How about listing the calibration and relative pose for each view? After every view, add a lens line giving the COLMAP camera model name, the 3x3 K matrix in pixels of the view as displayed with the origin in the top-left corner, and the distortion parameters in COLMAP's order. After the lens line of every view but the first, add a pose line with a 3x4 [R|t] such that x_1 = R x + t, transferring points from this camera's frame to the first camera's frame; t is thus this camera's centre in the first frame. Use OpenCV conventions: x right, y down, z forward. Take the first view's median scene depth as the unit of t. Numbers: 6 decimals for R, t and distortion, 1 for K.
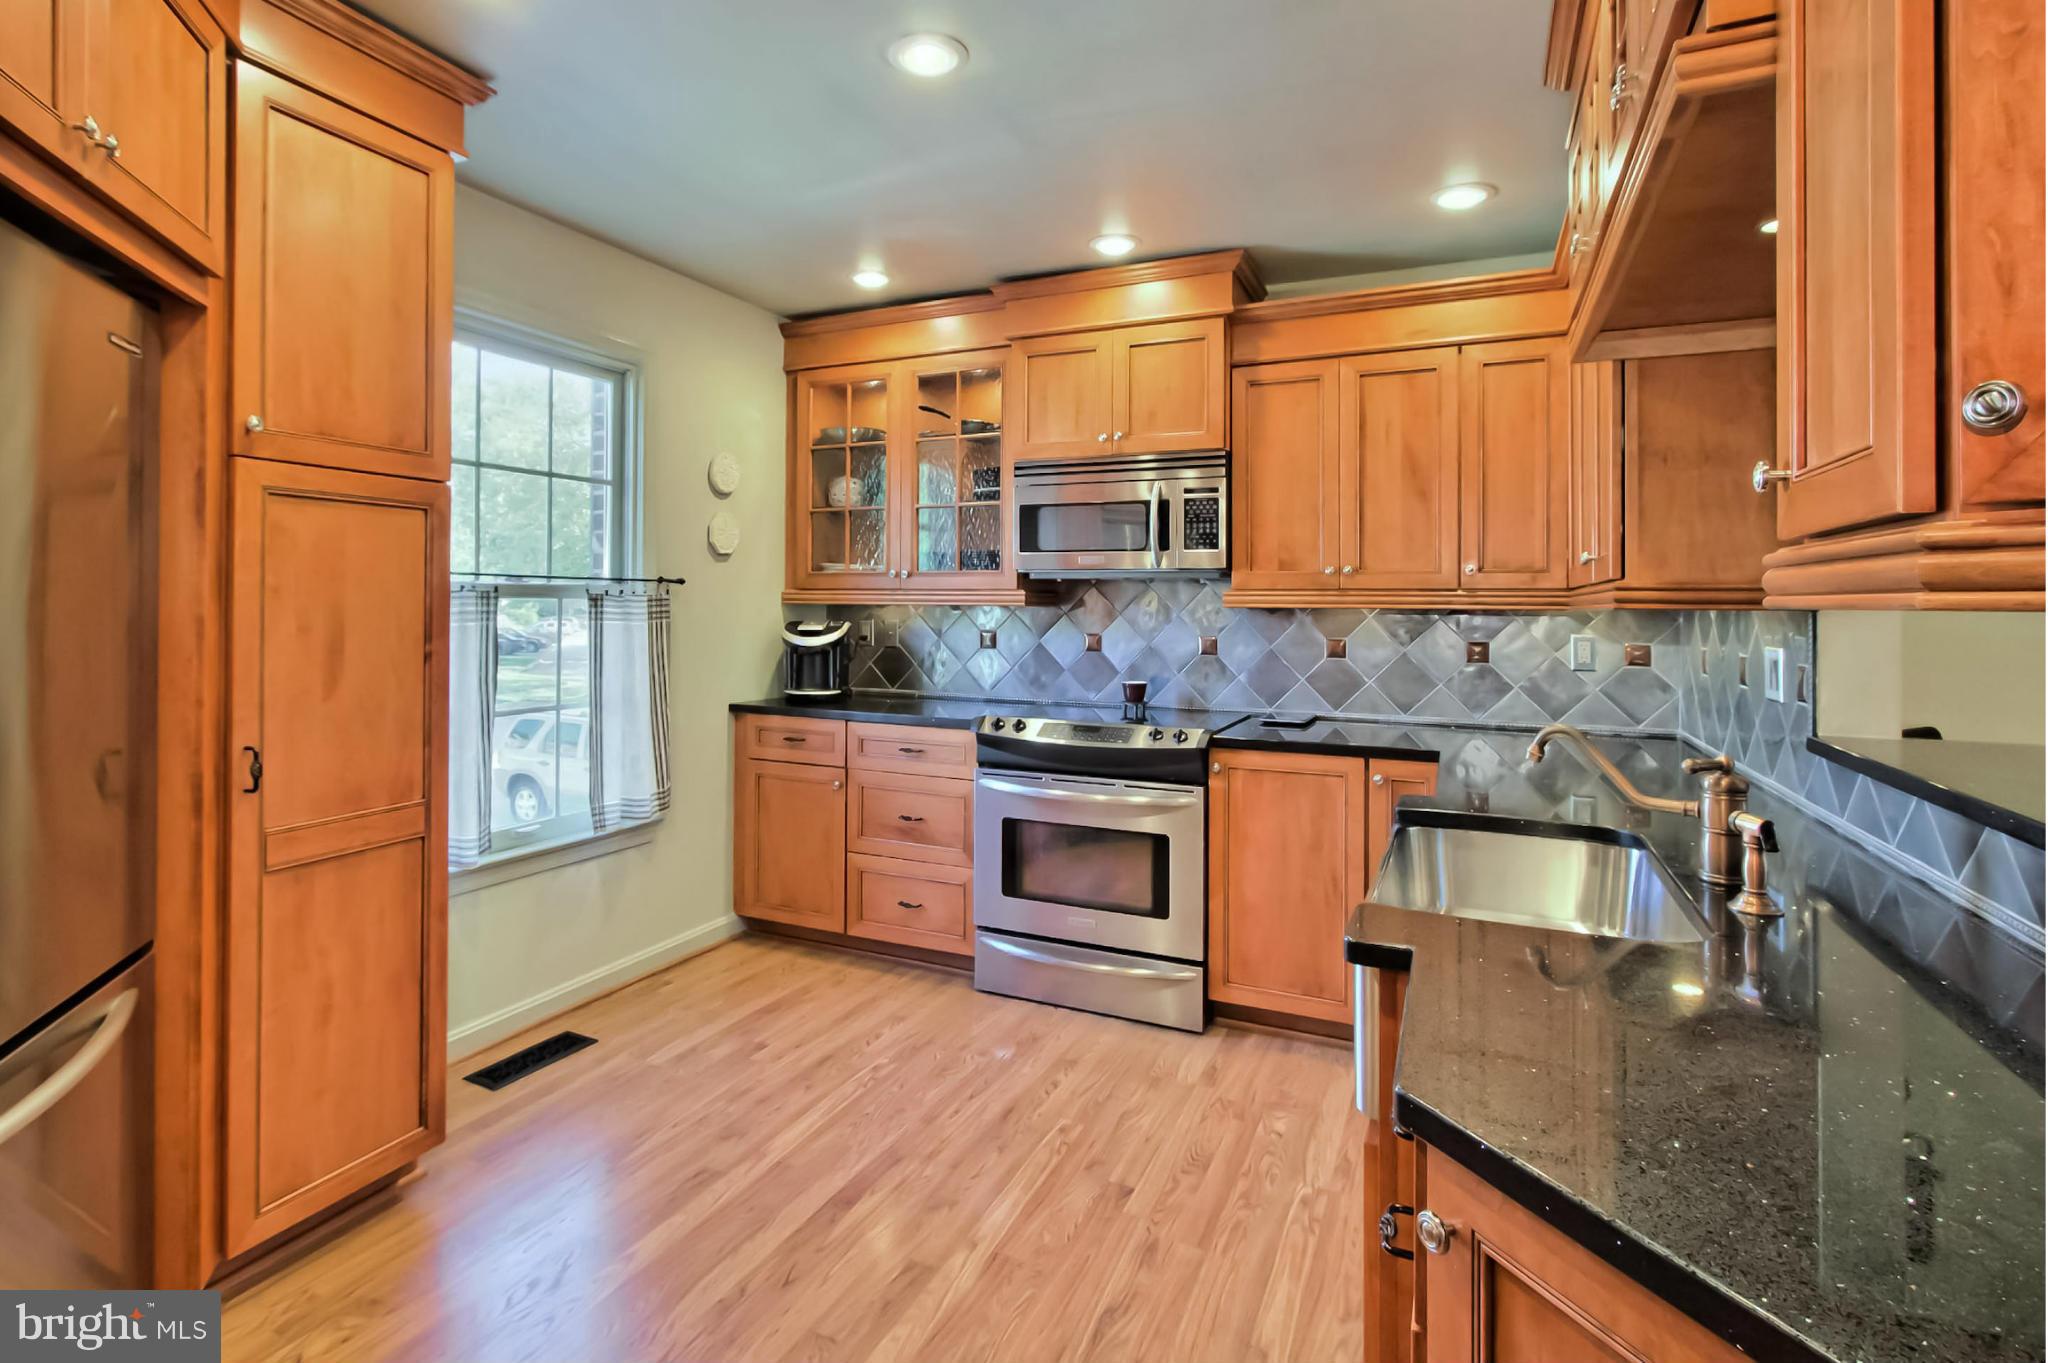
lens RADIAL K [[959.3, 0, 973.6], [0, 959.3, 602.7], [0, 0, 1]] dist [-0.013666, 0.004595]
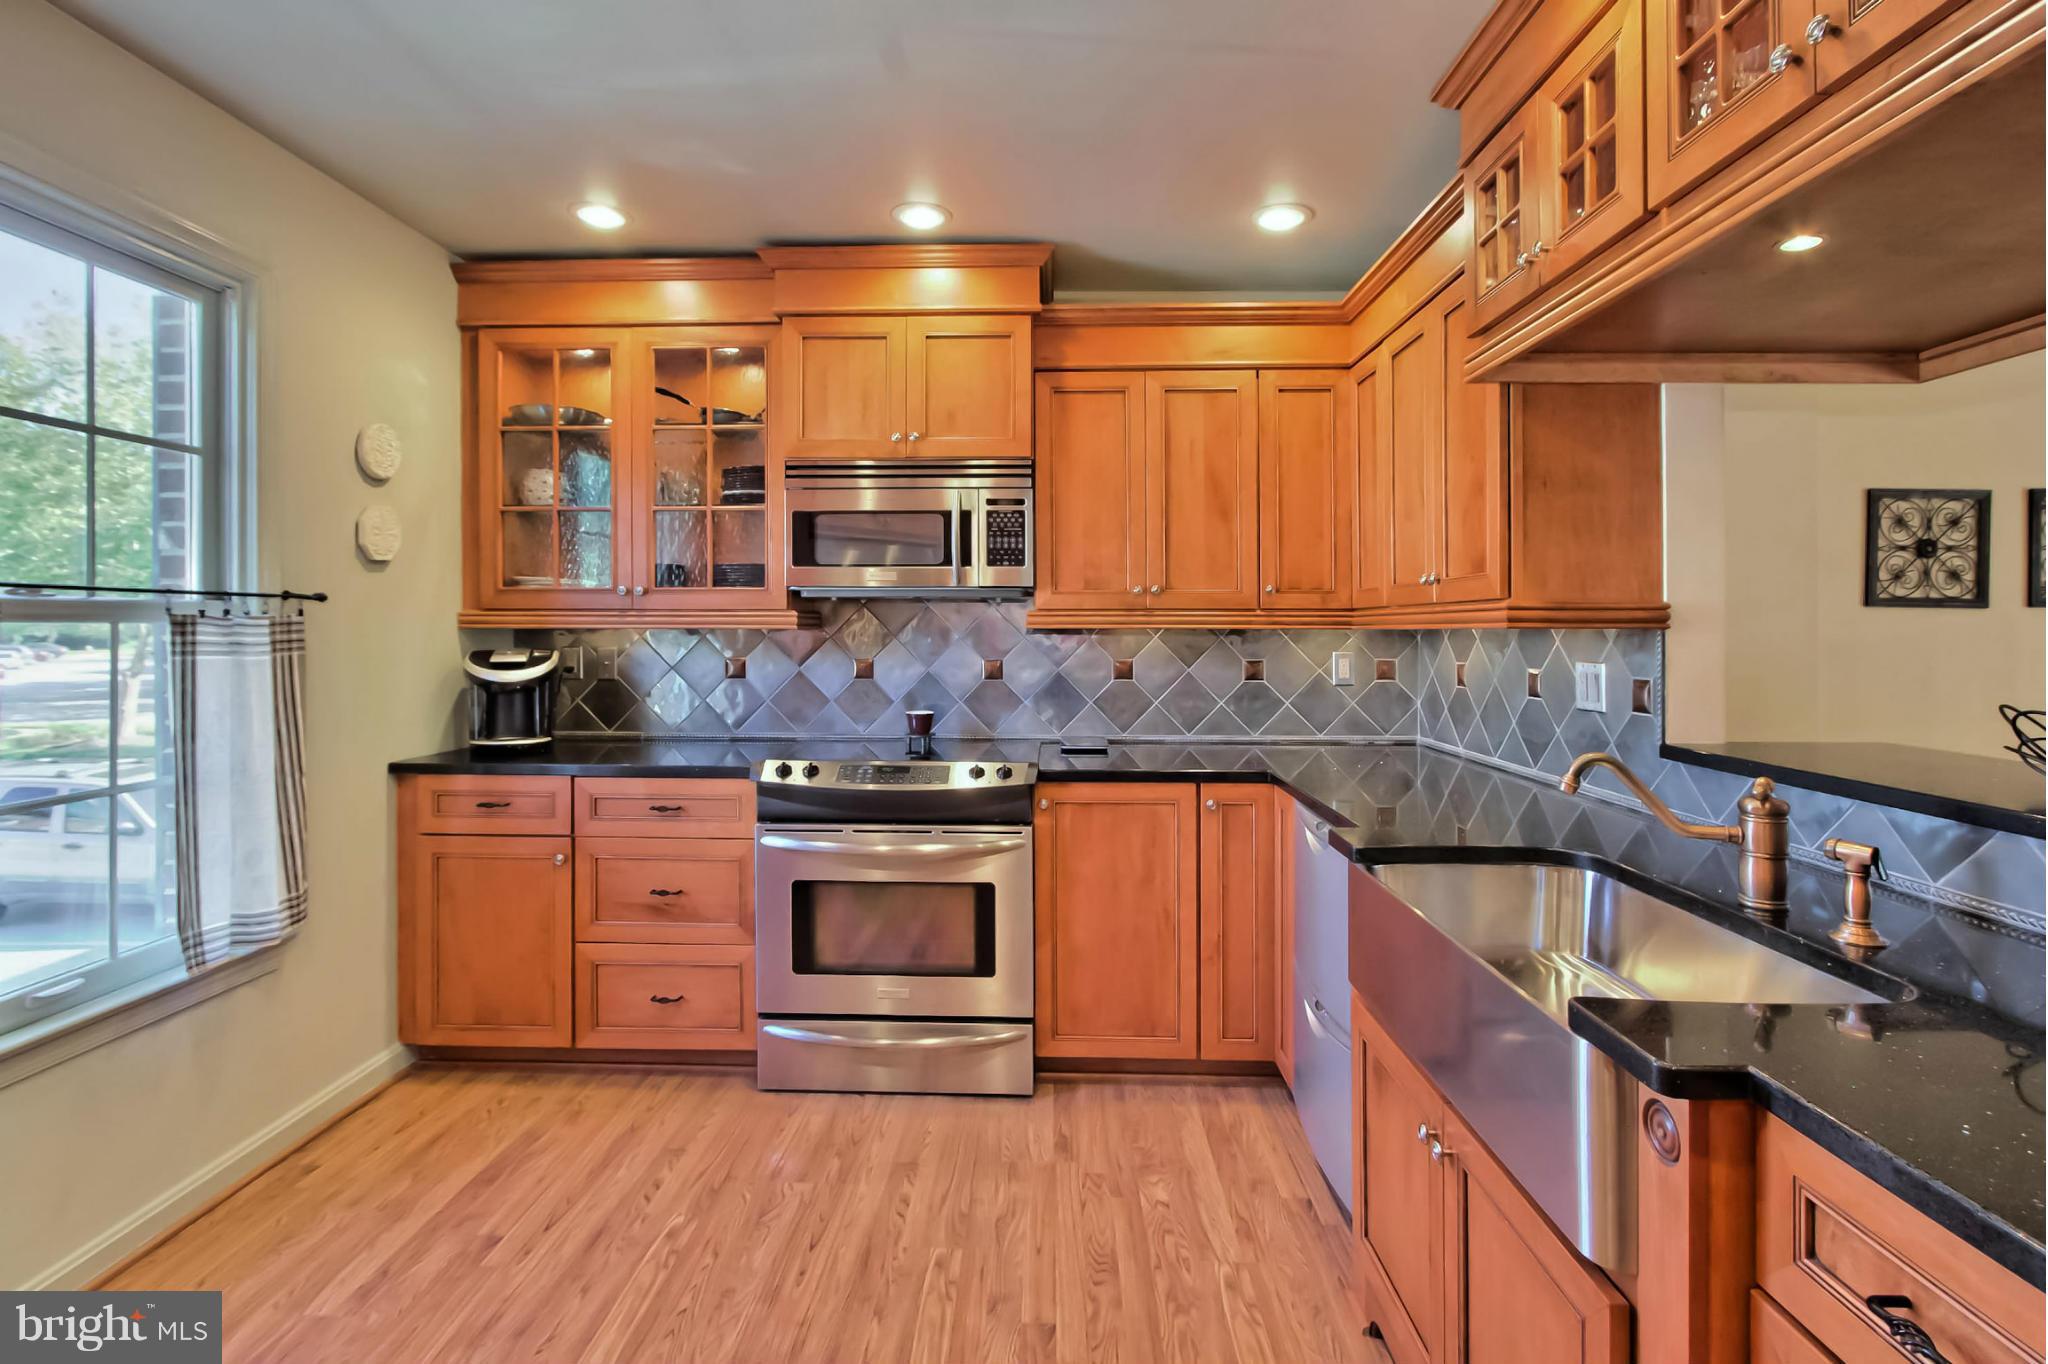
lens RADIAL K [[959.3, 0, 1038.6], [0, 959.3, 630.6], [0, 0, 1]] dist [-0.013666, 0.004595]
pose [[0.916751, -0.007826, 0.399382, -0.105790], [0.004897, 0.999953, 0.008355, -0.001089], [-0.399429, -0.005703, 0.916746, 0.147220]]
